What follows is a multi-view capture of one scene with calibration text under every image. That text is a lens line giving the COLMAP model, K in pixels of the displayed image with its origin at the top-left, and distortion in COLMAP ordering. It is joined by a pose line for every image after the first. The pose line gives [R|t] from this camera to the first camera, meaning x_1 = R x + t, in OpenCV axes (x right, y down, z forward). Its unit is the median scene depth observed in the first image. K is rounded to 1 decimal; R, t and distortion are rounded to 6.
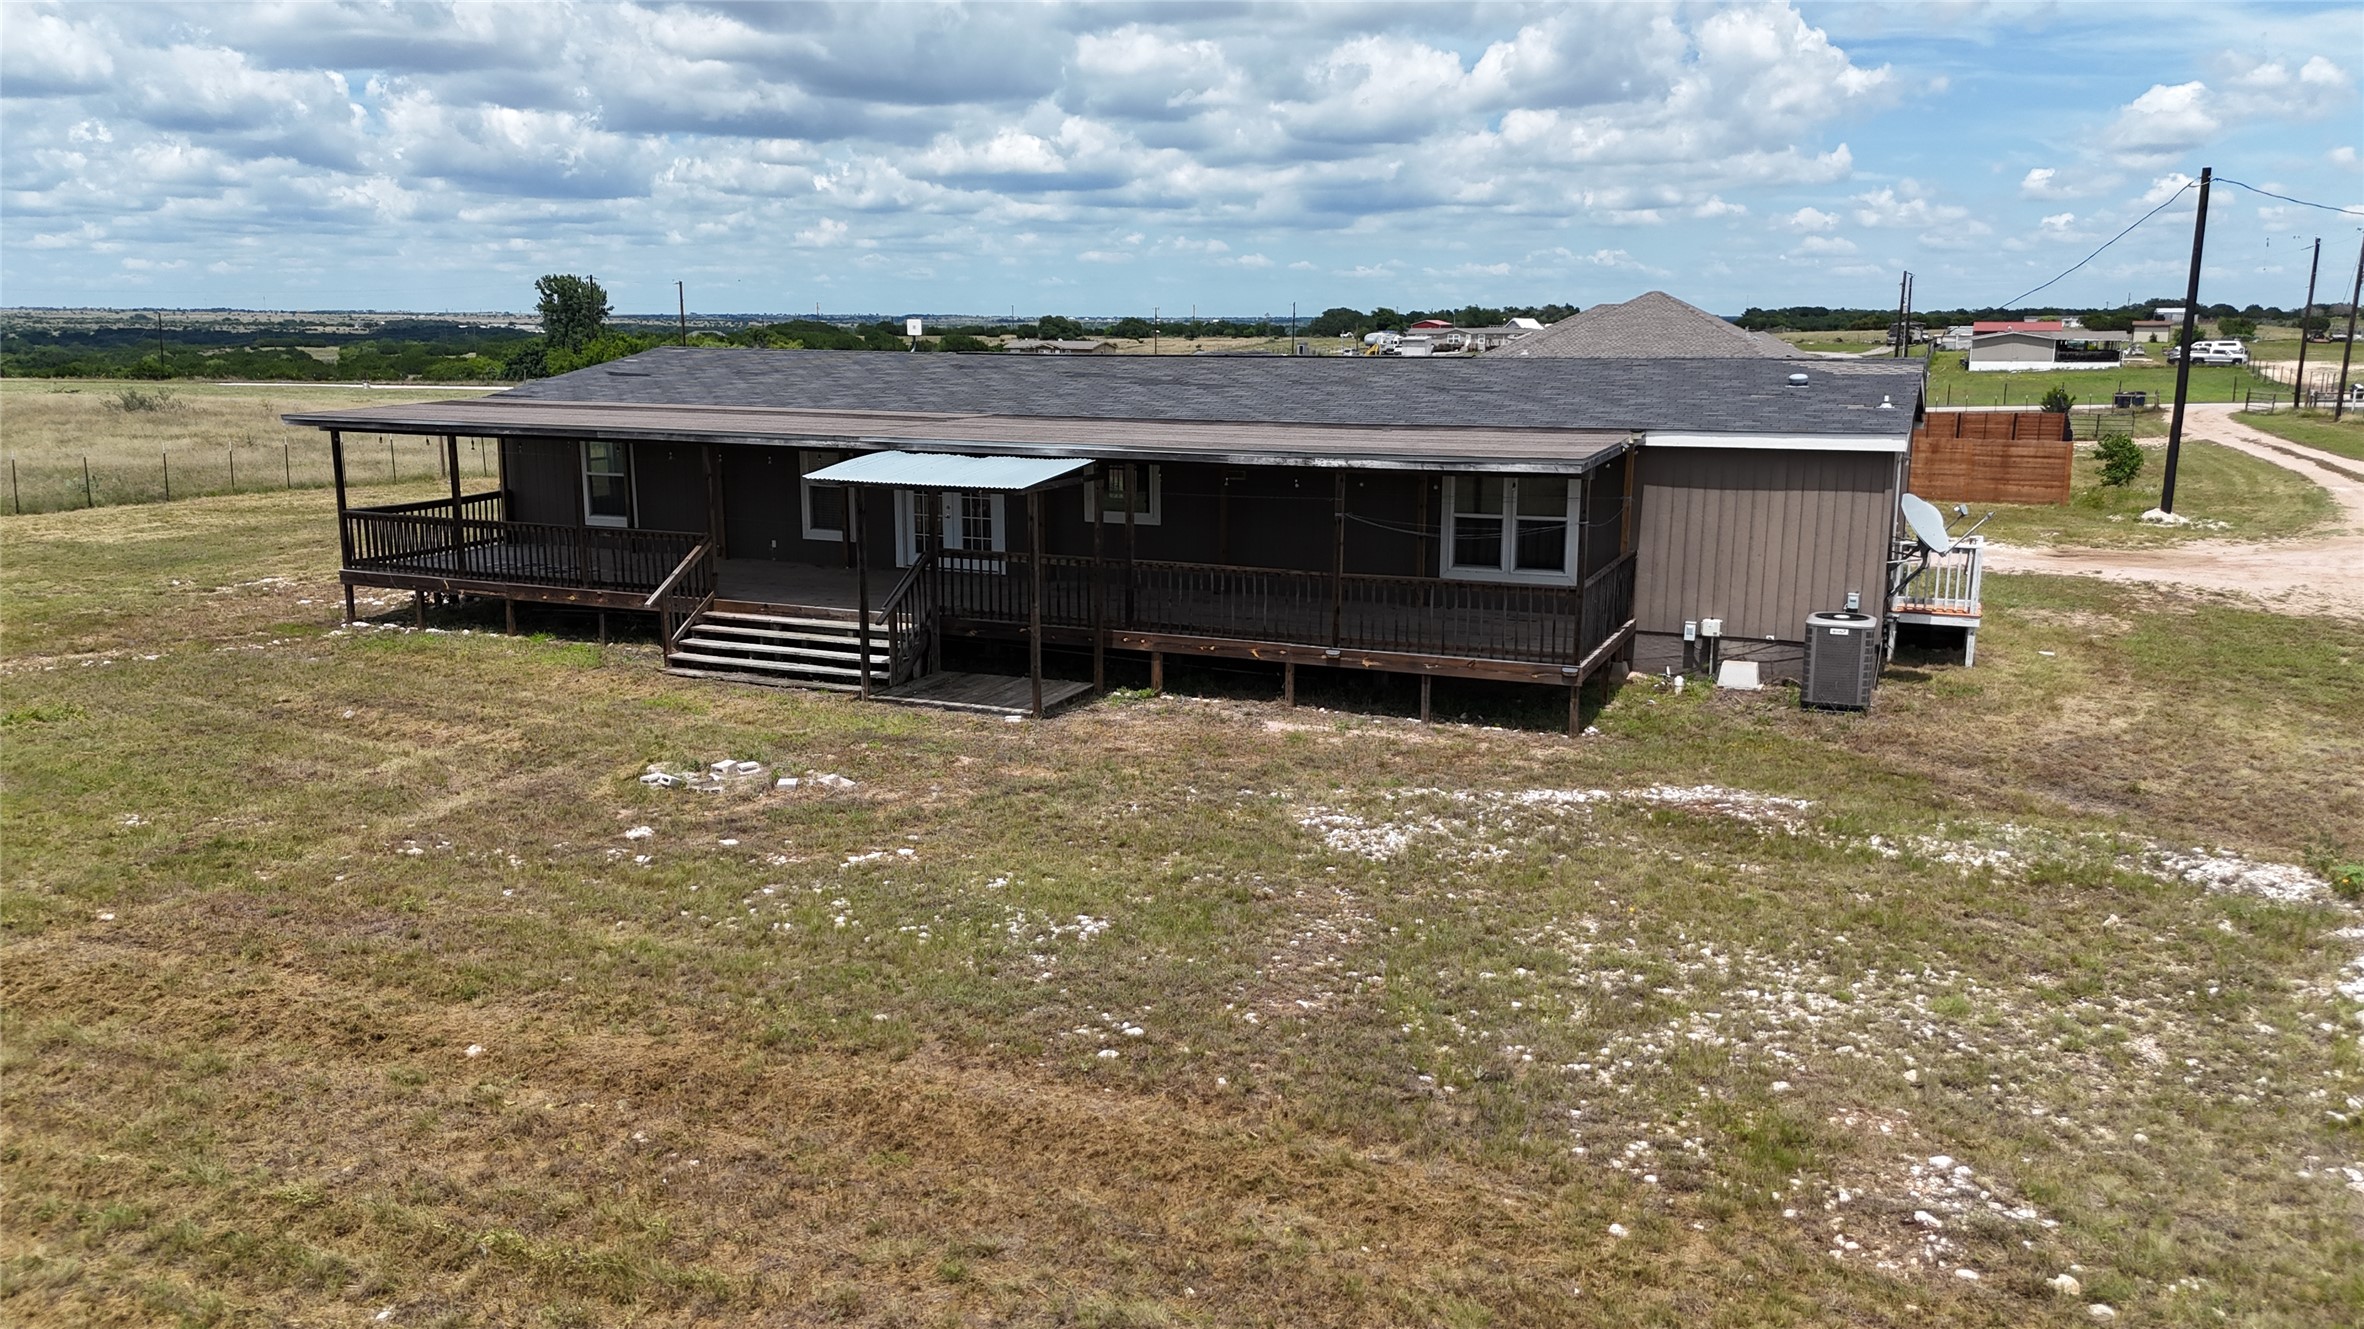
lens RADIAL K [[1765.8, 0, 1182.0], [0, 1765.8, 664.5], [0, 0, 1]] dist [0.043041, -0.003849]
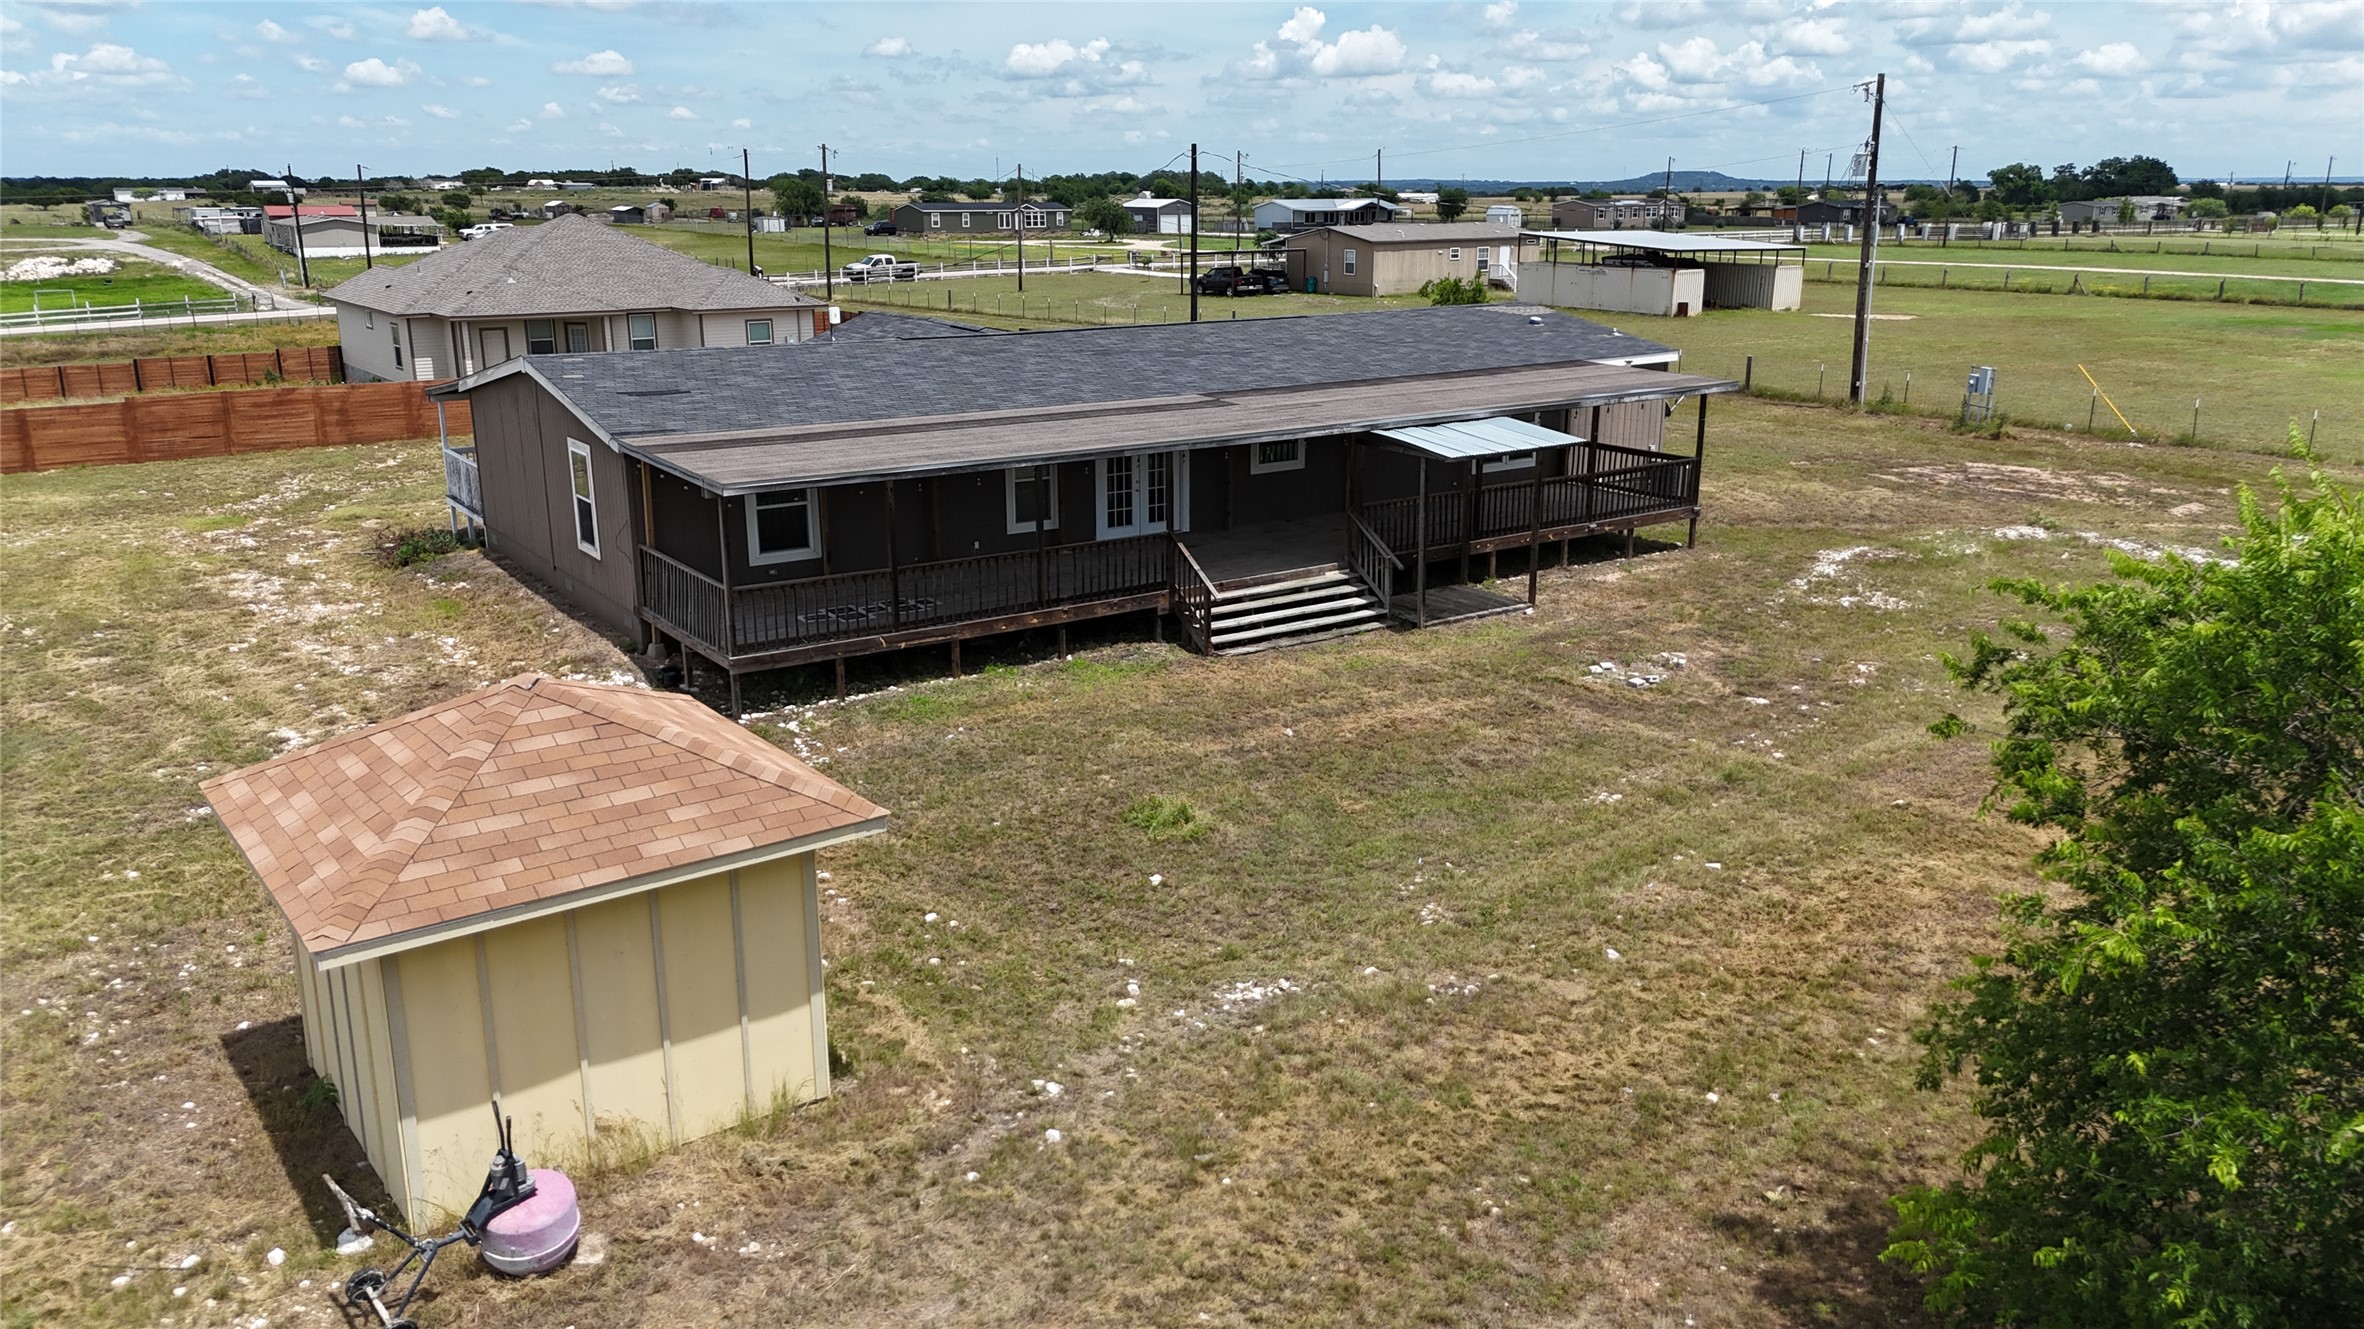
lens RADIAL K [[1745.9, 0, 1189.6], [0, 1745.9, 632.1], [0, 0, 1]] dist [0.061846, -0.064114]
pose [[0.519305, -0.214050, 0.827348, -1.146812], [0.167441, 0.974844, 0.147112, -0.166569], [-0.838025, 0.062136, 0.542082, 0.401135]]
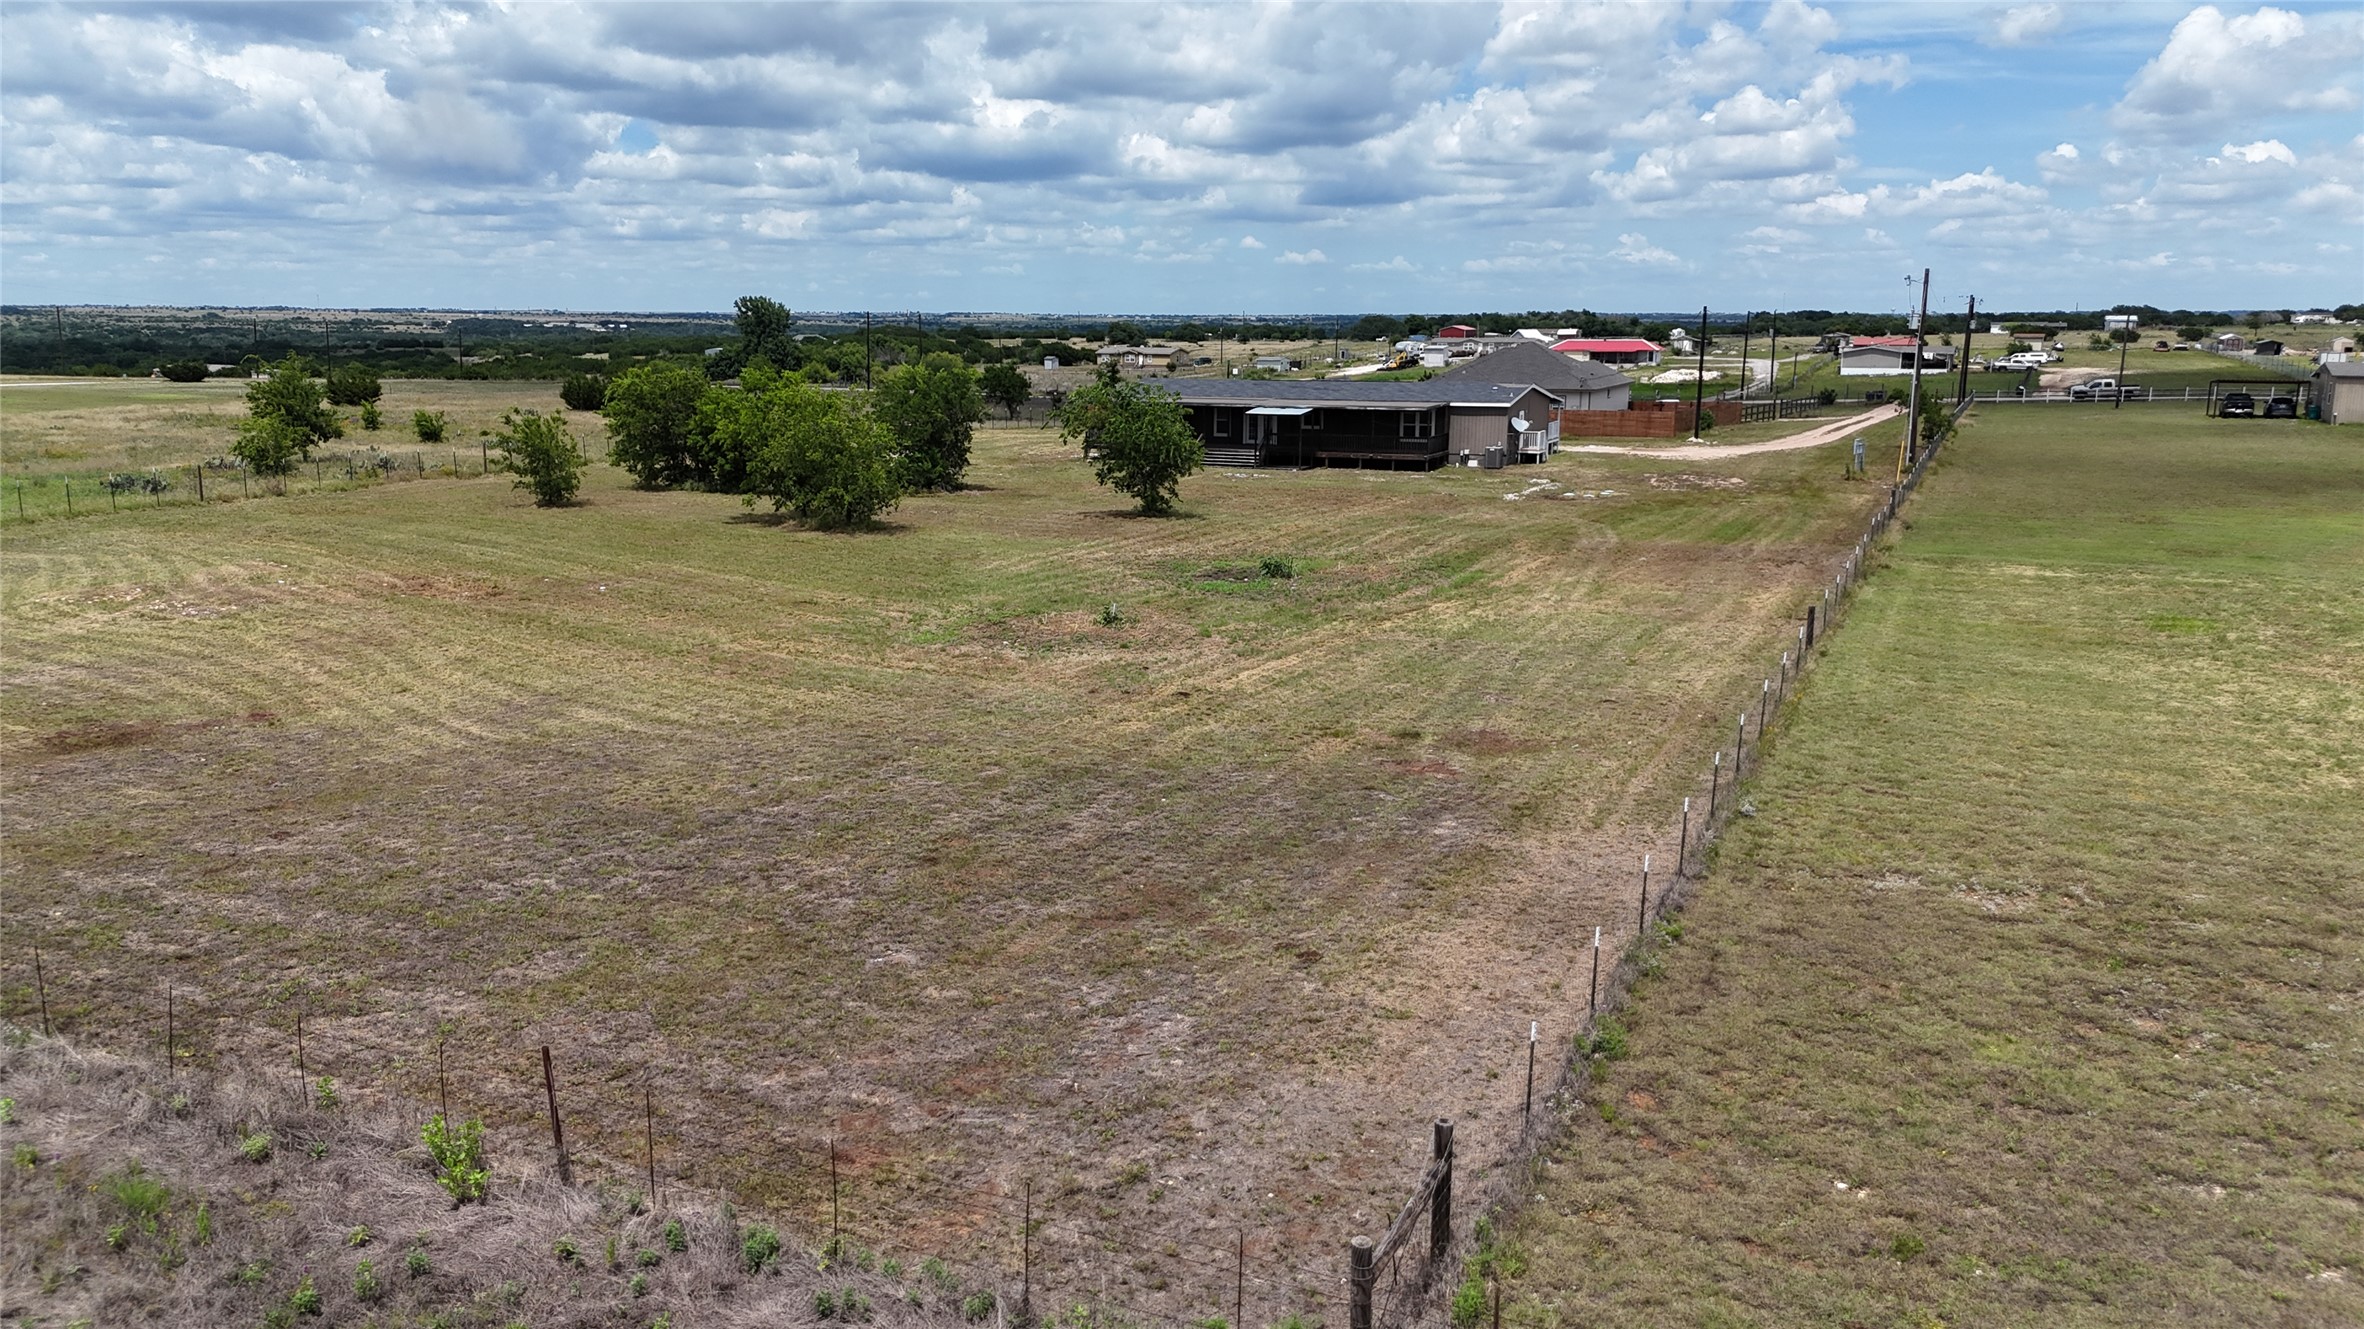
lens RADIAL K [[1745.9, 0, 1189.6], [0, 1745.9, 632.1], [0, 0, 1]] dist [0.061846, -0.064114]
pose [[0.999852, 0.003471, -0.016853, -0.226217], [-0.003720, 0.999885, -0.014725, 0.393204], [0.016800, 0.014786, 0.999750, -2.581914]]
